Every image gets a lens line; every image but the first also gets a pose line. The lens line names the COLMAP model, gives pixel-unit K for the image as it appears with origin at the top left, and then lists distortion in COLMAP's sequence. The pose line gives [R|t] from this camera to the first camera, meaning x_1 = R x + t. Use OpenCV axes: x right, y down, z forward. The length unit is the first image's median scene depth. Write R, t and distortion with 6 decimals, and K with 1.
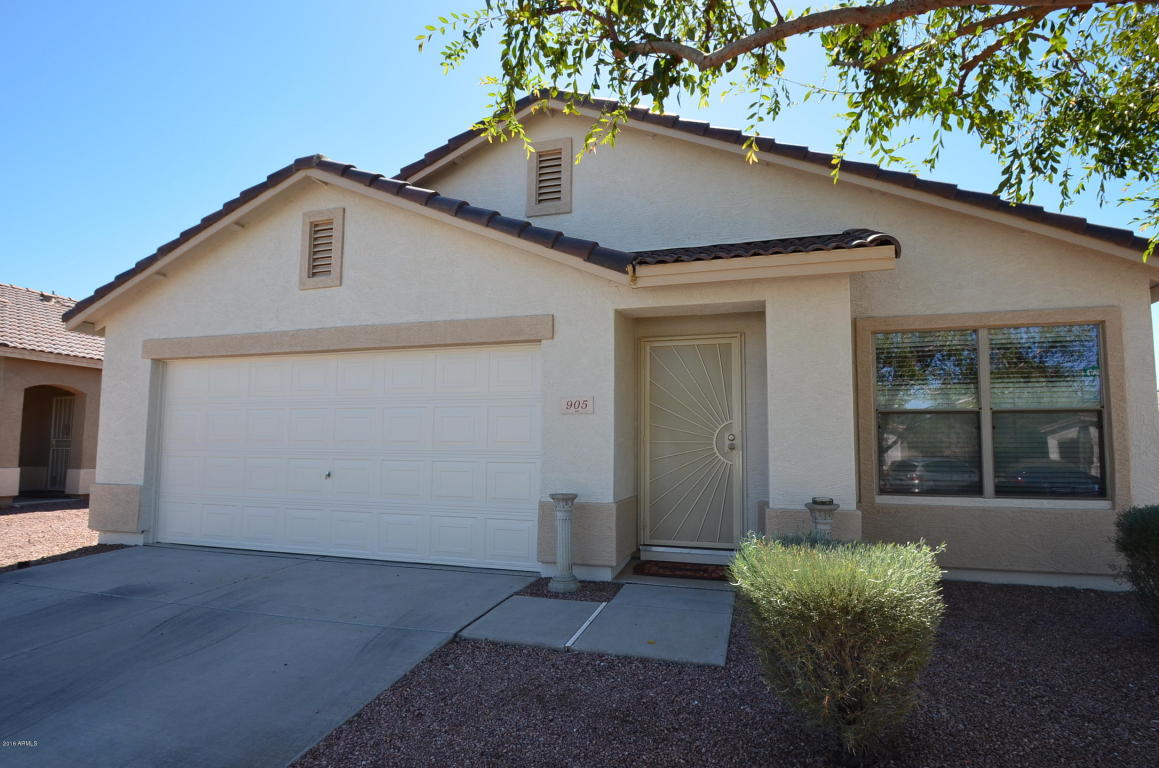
lens RADIAL K [[565.9, 0, 584.5], [0, 565.9, 409.7], [0, 0, 1]] dist [-0.006210, -0.000304]
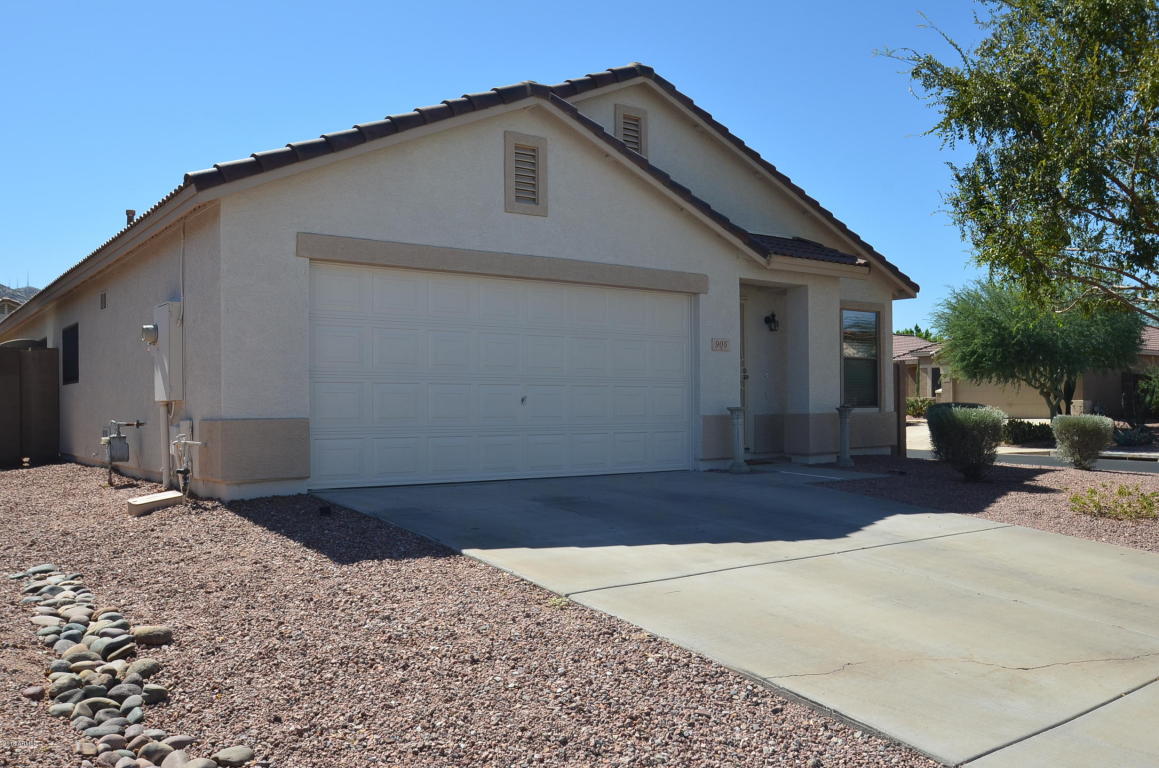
lens RADIAL K [[1007.5, 0, 574.4], [0, 1007.5, 393.4], [0, 0, 1]] dist [-0.037820, 0.011290]
pose [[0.598710, 0.002300, 0.800963, -1.866188], [-0.041473, 0.998743, 0.028133, 0.047926], [-0.799892, -0.050062, 0.598053, -0.152037]]
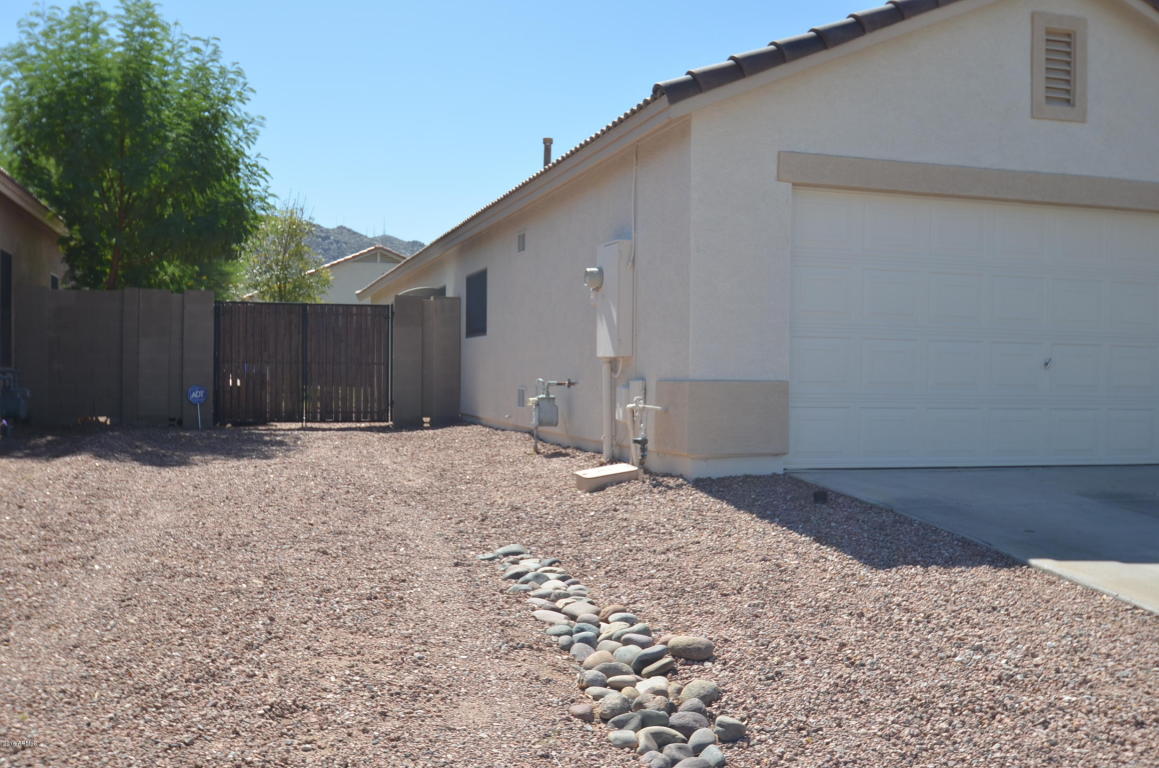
lens RADIAL K [[1177.9, 0, 579.9], [0, 1177.9, 388.3], [0, 0, 1]] dist [-0.044258, 0.000000]
pose [[0.824991, -0.003788, 0.565133, -1.916875], [-0.044365, 0.996457, 0.071445, 0.062162], [-0.563402, -0.084014, 0.821900, 0.038877]]
